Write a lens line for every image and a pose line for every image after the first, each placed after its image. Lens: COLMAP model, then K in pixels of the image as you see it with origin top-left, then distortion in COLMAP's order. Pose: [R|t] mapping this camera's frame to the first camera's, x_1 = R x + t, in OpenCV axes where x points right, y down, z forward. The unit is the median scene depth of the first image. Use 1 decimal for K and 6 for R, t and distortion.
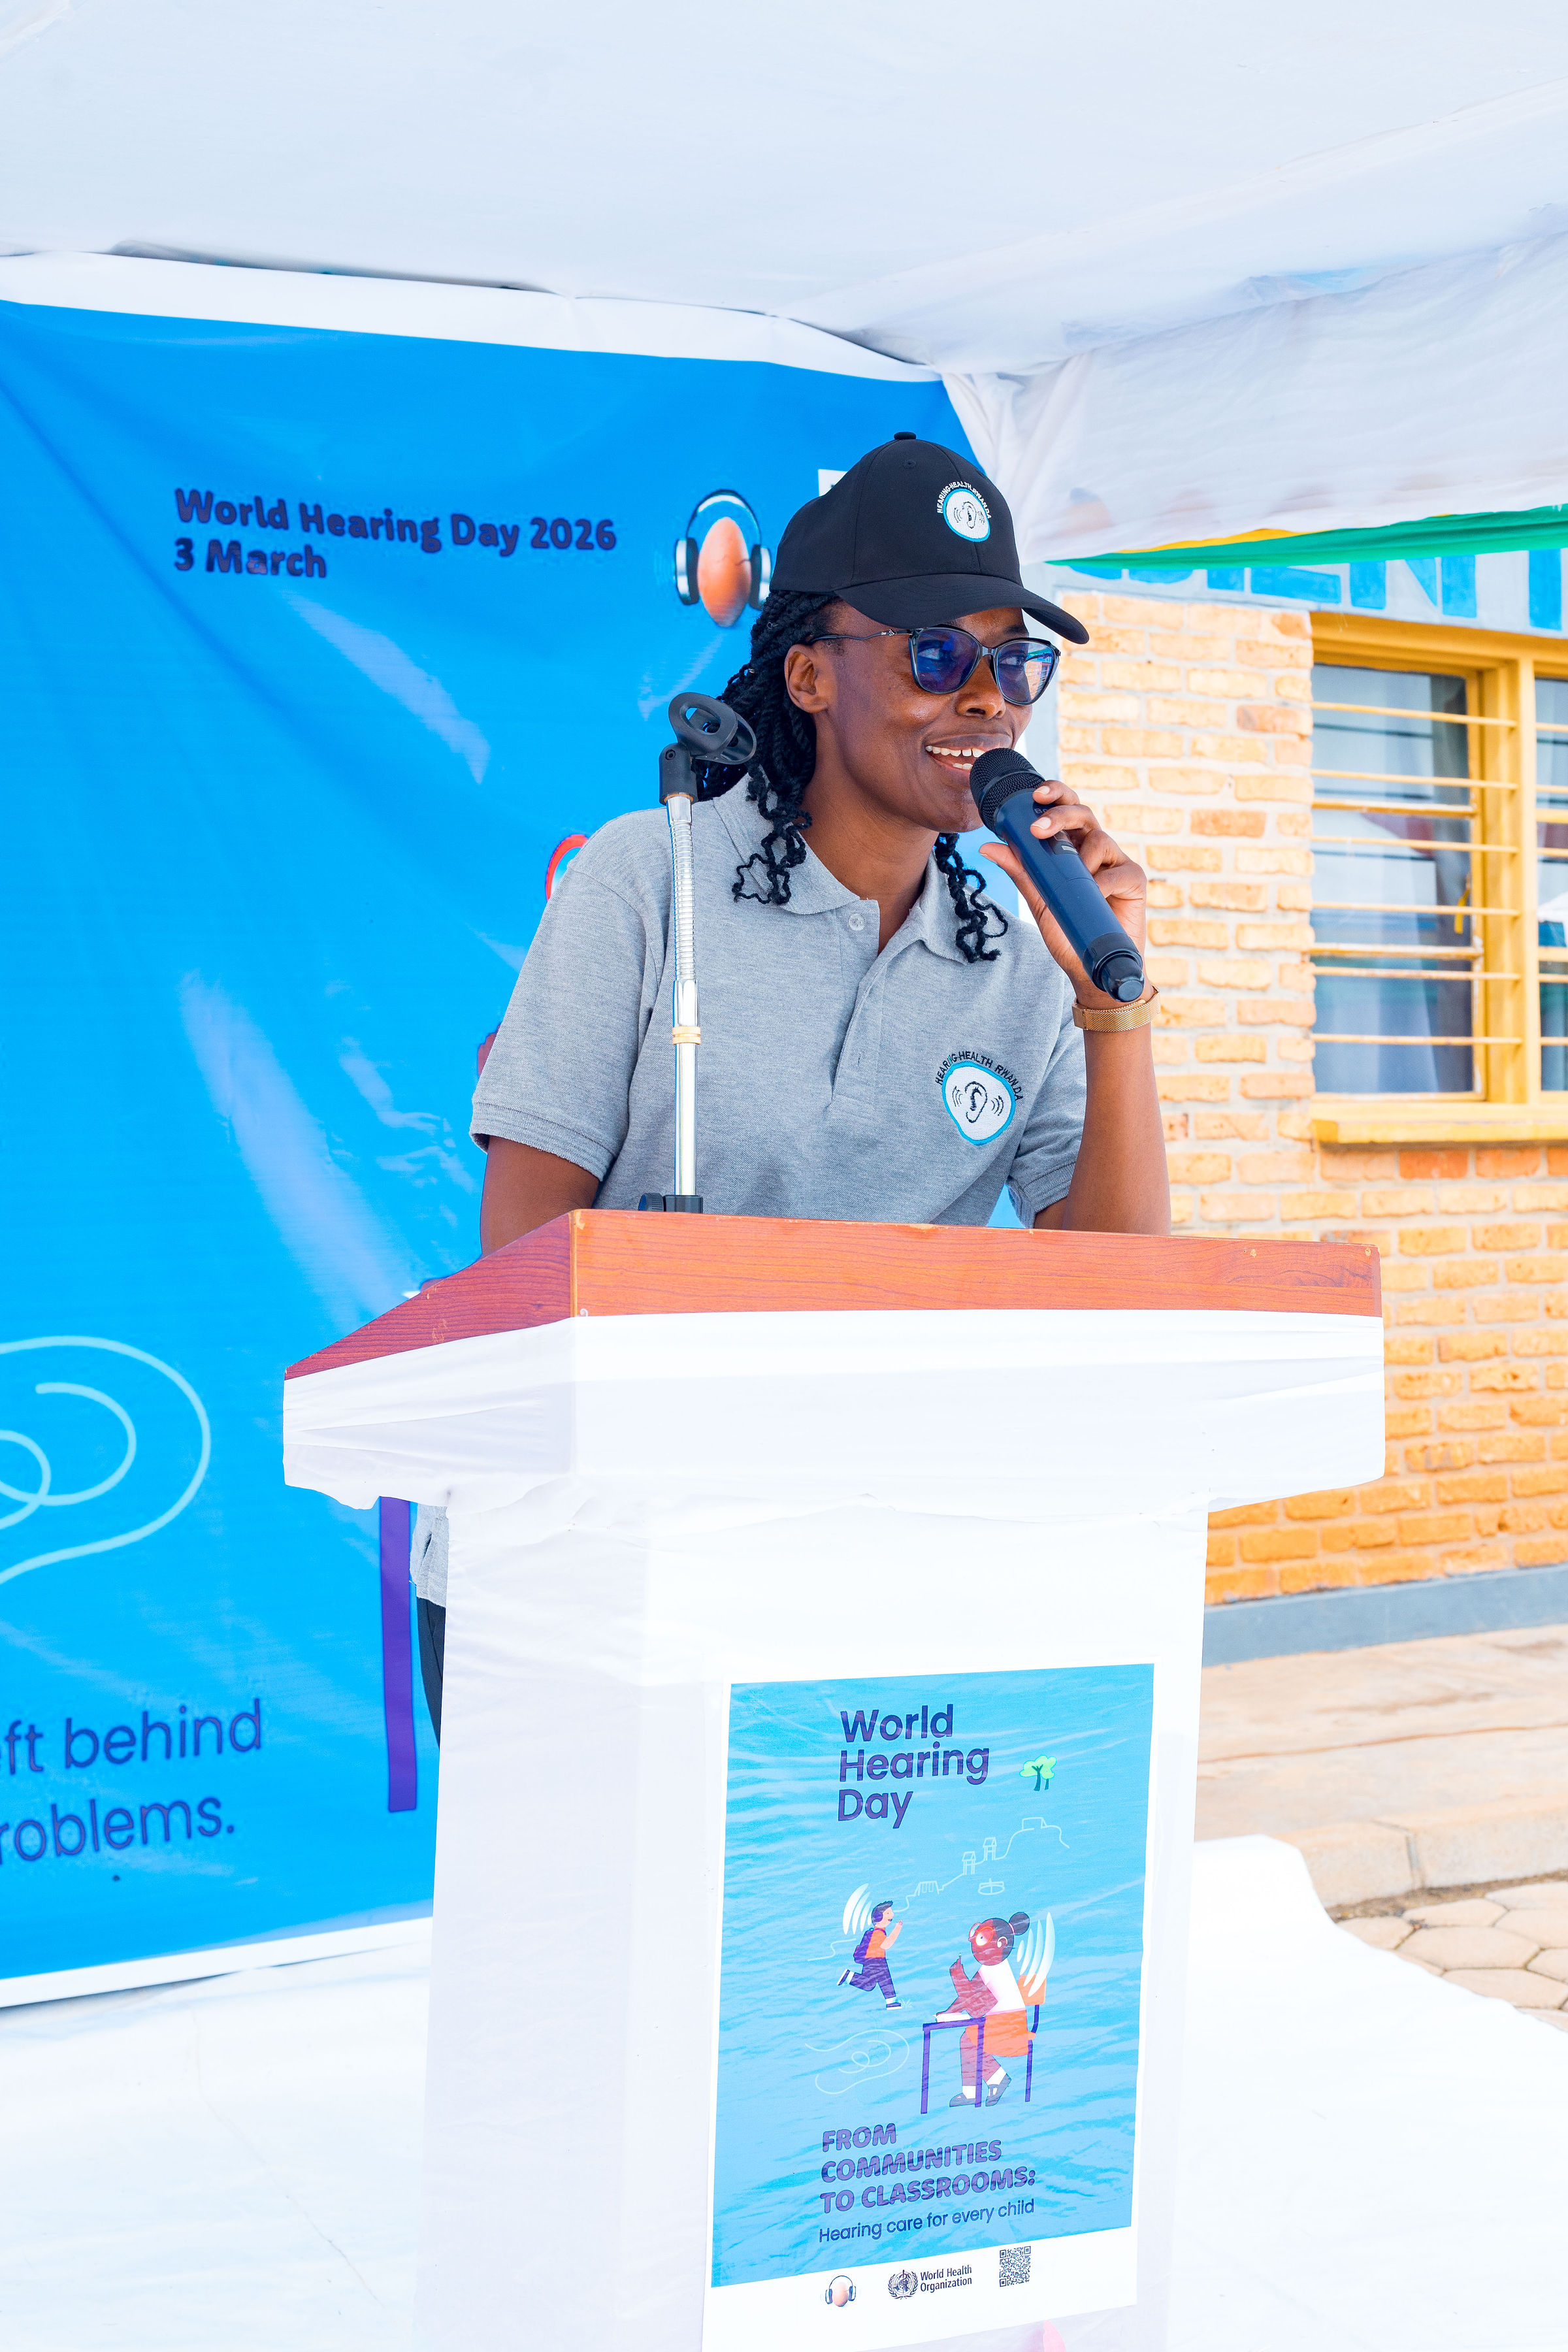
lens RADIAL K [[3394.5, 0, 774.0], [0, 3394.5, 1174.4], [0, 0, 1]] dist [-0.111690, 0.000000]
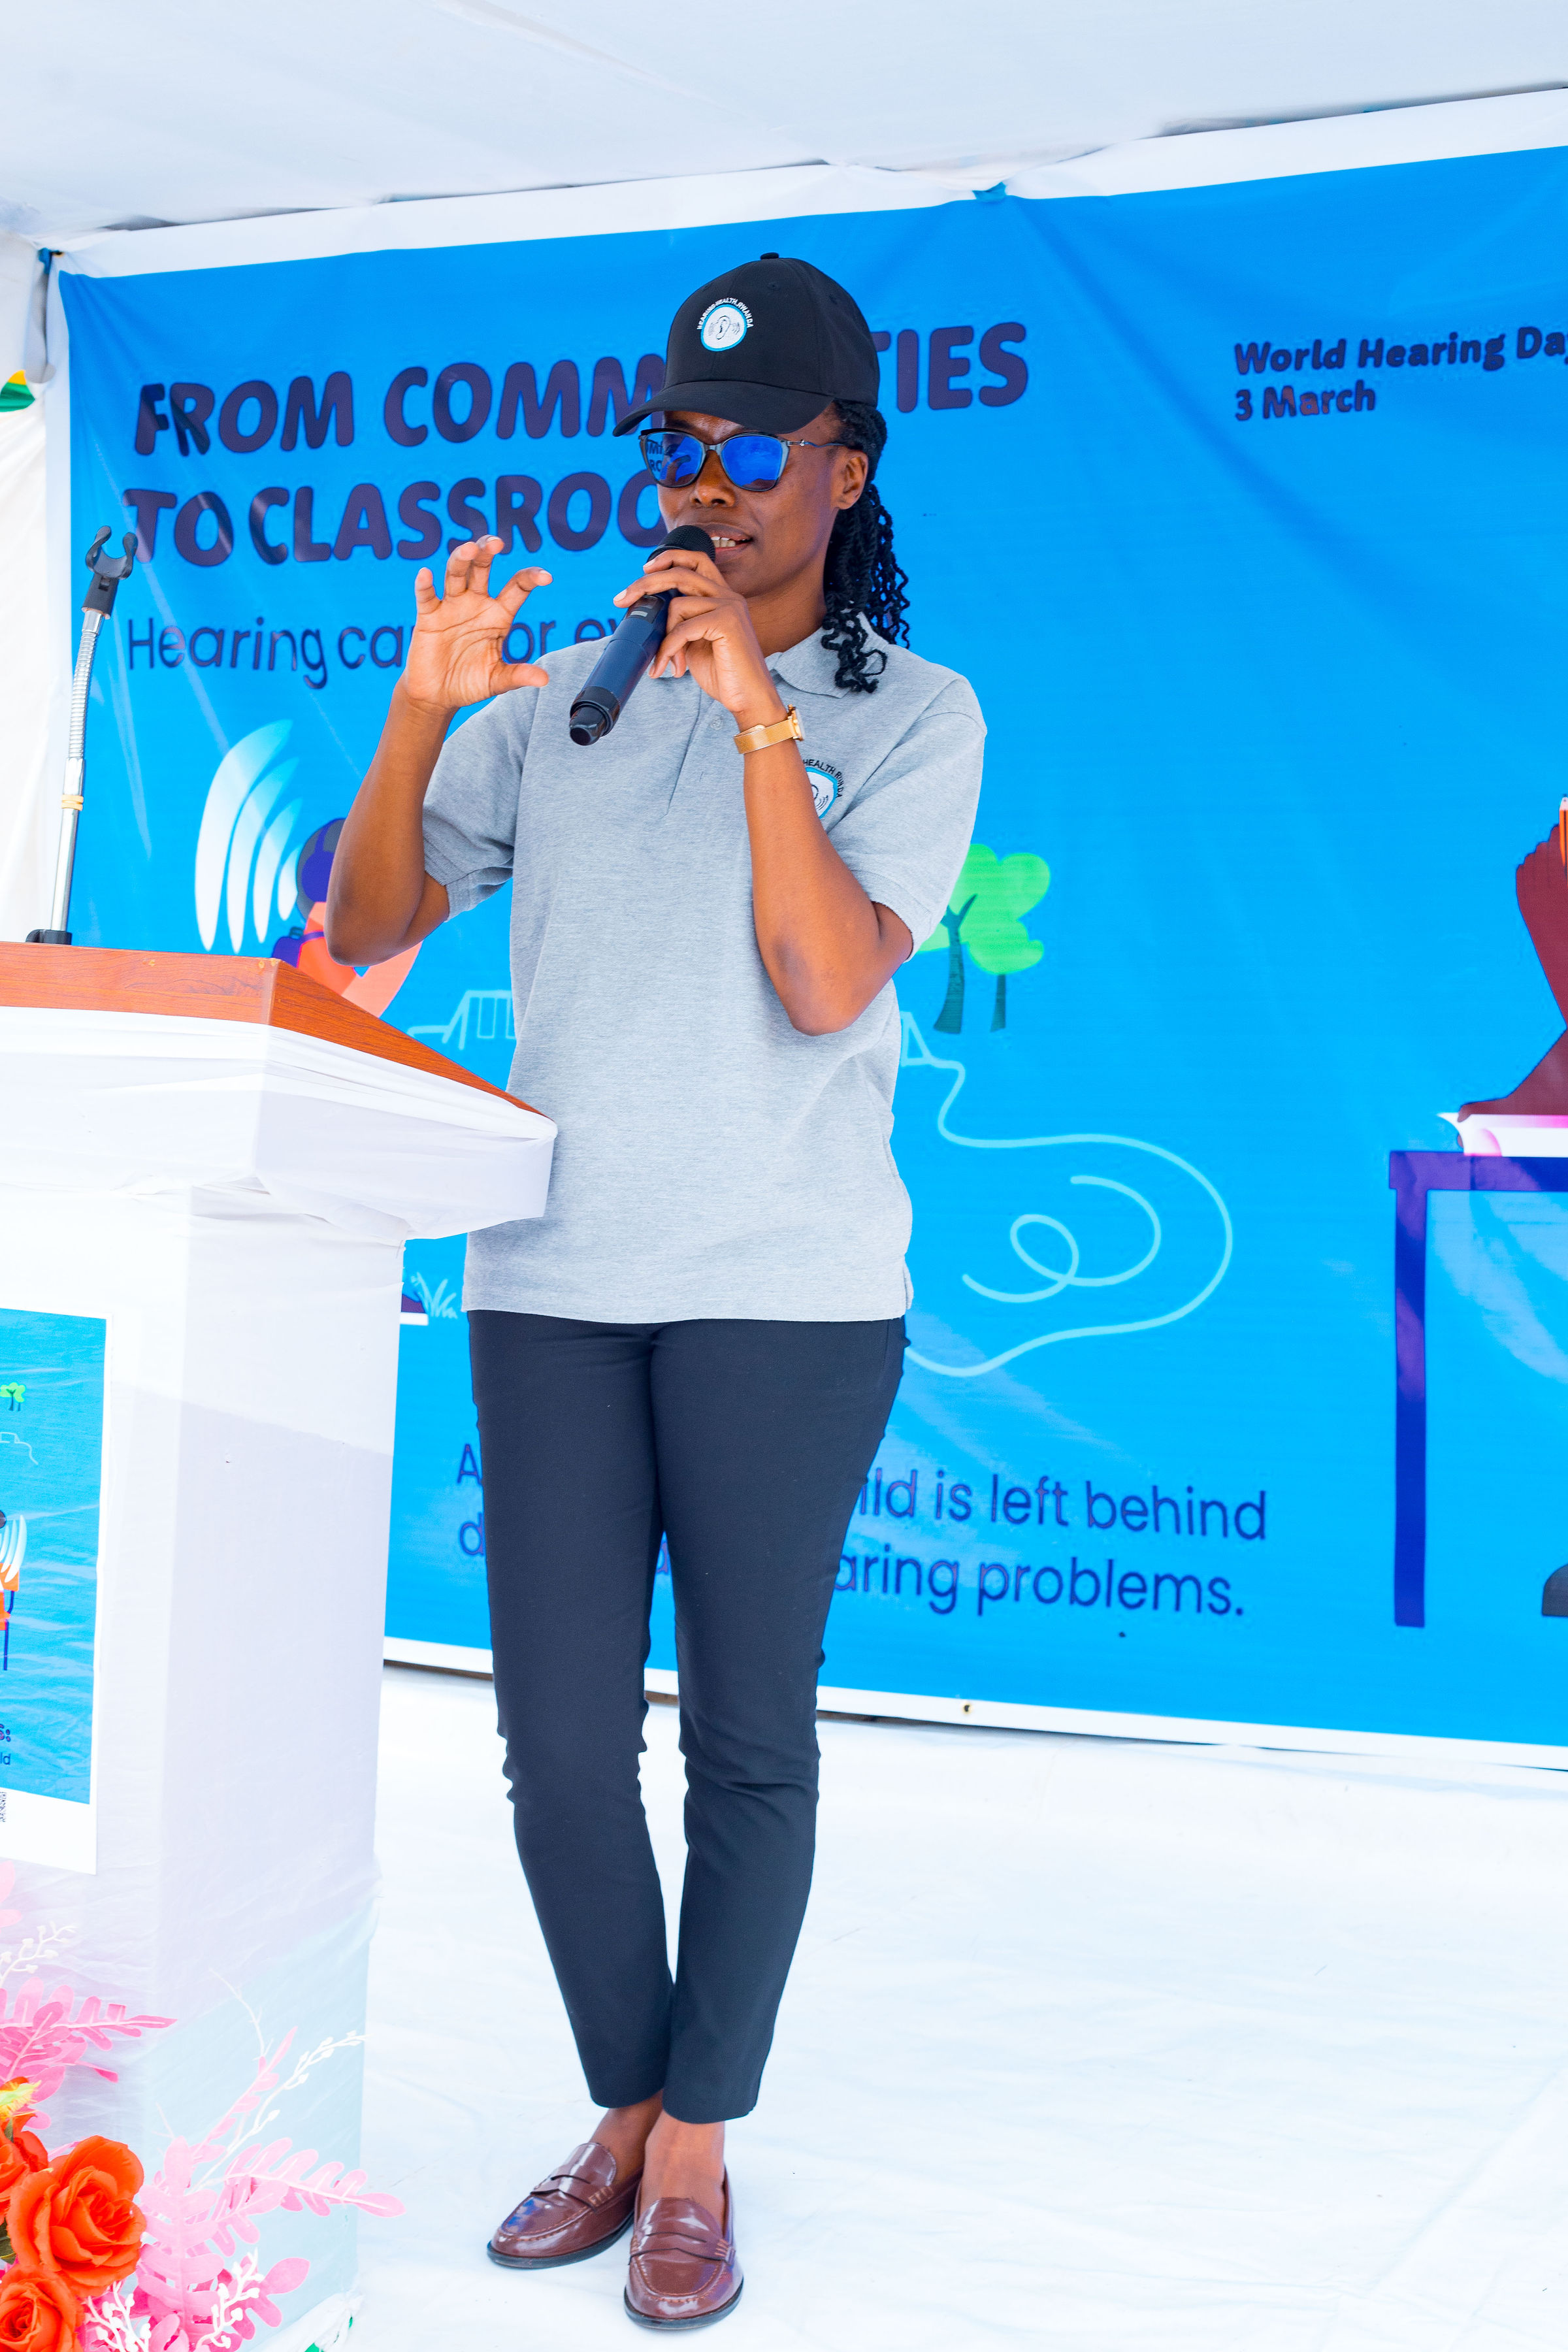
lens RADIAL K [[3394.5, 0, 773.3], [0, 3394.5, 1160.8], [0, 0, 1]] dist [-0.111690, 0.000000]
pose [[0.579911, 0.045044, -0.813434, 0.616363], [-0.031857, 0.998960, 0.032606, 0.023672], [0.814057, 0.007005, 0.580743, 0.268526]]
